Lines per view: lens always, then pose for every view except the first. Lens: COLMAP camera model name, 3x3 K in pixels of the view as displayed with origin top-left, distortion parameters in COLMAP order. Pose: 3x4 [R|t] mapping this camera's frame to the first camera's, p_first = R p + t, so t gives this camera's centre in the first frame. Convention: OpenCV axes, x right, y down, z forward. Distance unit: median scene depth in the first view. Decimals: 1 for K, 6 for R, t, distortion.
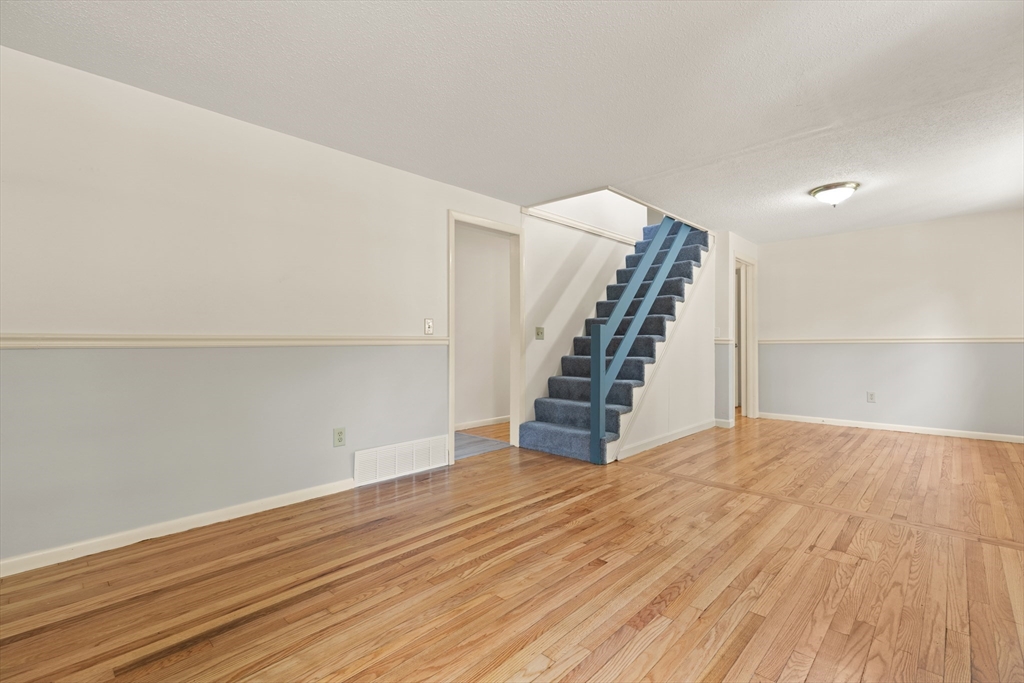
lens RADIAL K [[470.3, 0, 516.3], [0, 470.3, 339.7], [0, 0, 1]] dist [-0.000090, -0.001144]
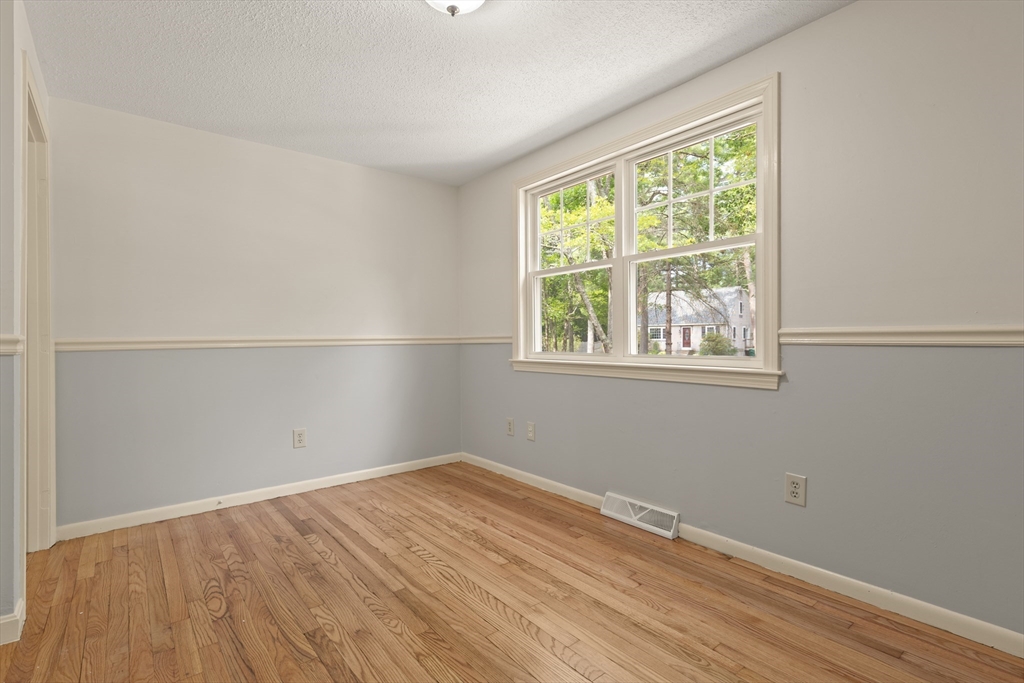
lens RADIAL K [[481.9, 0, 510.8], [0, 481.9, 338.9], [0, 0, 1]] dist [0.004220, 0.000299]
pose [[0.136768, 0.004561, 0.990593, 0.272027], [0.003402, 0.999981, -0.005074, 0.002742], [-0.990597, 0.004064, 0.136750, 0.915365]]
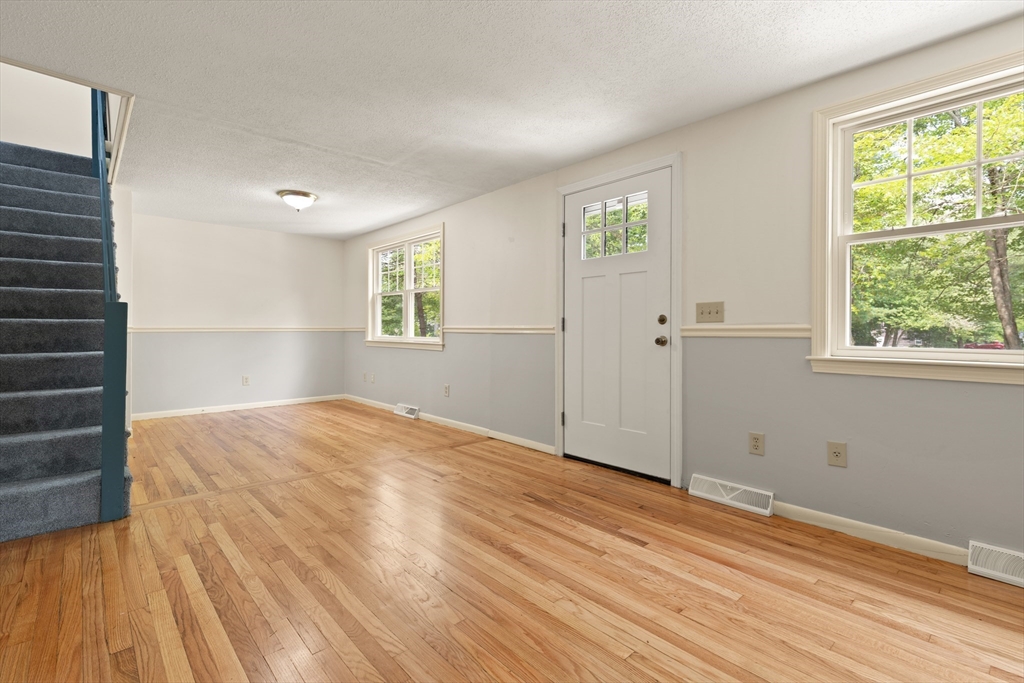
lens RADIAL K [[474.2, 0, 513.3], [0, 474.2, 329.2], [0, 0, 1]] dist [0.000405, -0.000086]
pose [[0.071250, 0.001192, 0.997458, -0.443682], [-0.004099, 0.999991, -0.000903, -0.000994], [-0.997450, -0.004024, 0.071254, 0.405372]]
